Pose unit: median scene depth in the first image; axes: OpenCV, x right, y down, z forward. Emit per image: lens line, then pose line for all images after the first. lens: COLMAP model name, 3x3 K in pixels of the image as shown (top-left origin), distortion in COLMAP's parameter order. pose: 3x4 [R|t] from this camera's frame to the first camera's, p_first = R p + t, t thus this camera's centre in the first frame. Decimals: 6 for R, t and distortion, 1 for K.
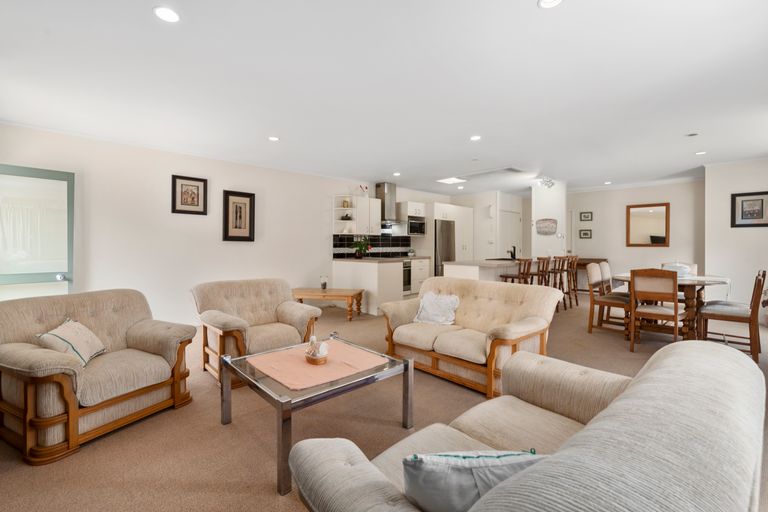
lens RADIAL K [[335.9, 0, 386.2], [0, 335.9, 246.6], [0, 0, 1]] dist [-0.001978, -0.000215]
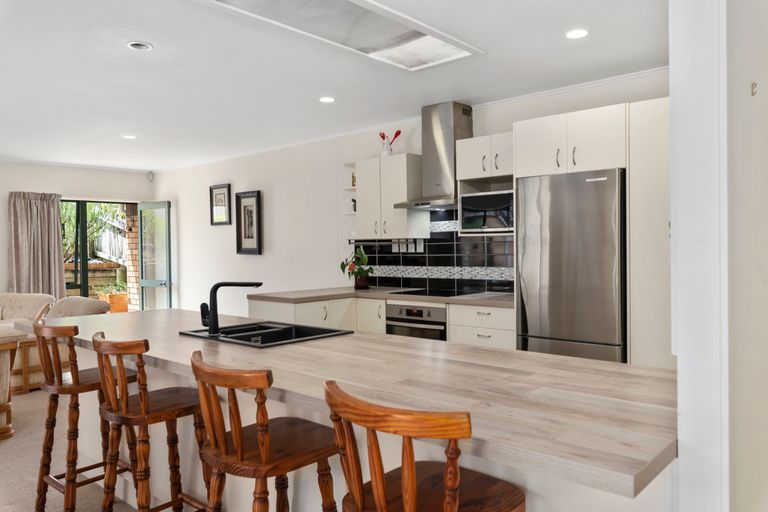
lens RADIAL K [[574.1, 0, 384.0], [0, 574.1, 256.0], [0, 0, 1]] dist [-0.000140, 0.000706]
pose [[0.081734, 0.013749, -0.996559, 0.667618], [0.008795, 0.999856, 0.014516, -0.021468], [0.996615, -0.009951, 0.081601, 0.873855]]
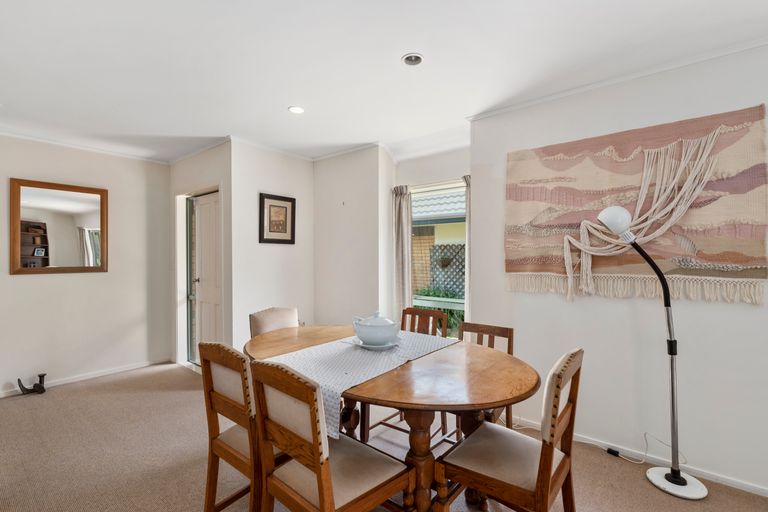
lens RADIAL K [[347.8, 0, 384.0], [0, 347.8, 256.0], [0, 0, 1]] dist [-0.000038, -0.000057]
pose [[-0.155200, 0.002448, 0.987880, 0.221978], [0.008647, 0.999962, -0.001119, -0.020254], [-0.987845, 0.008369, -0.155215, 0.623748]]
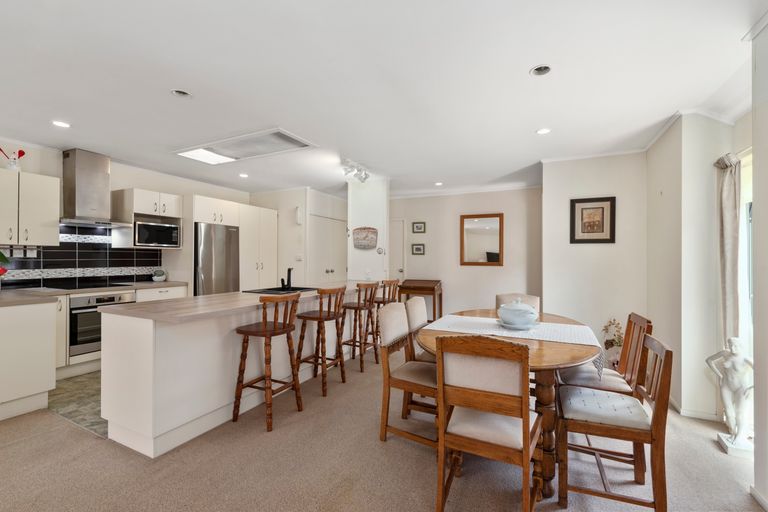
lens RADIAL K [[328.0, 0, 384.0], [0, 328.0, 256.0], [0, 0, 1]] dist [0.000162, -0.000182]
pose [[0.935437, 0.007159, 0.353421, 0.267270], [-0.003271, 0.999927, -0.011598, -0.013238], [-0.353478, 0.009693, 0.935393, 0.327189]]
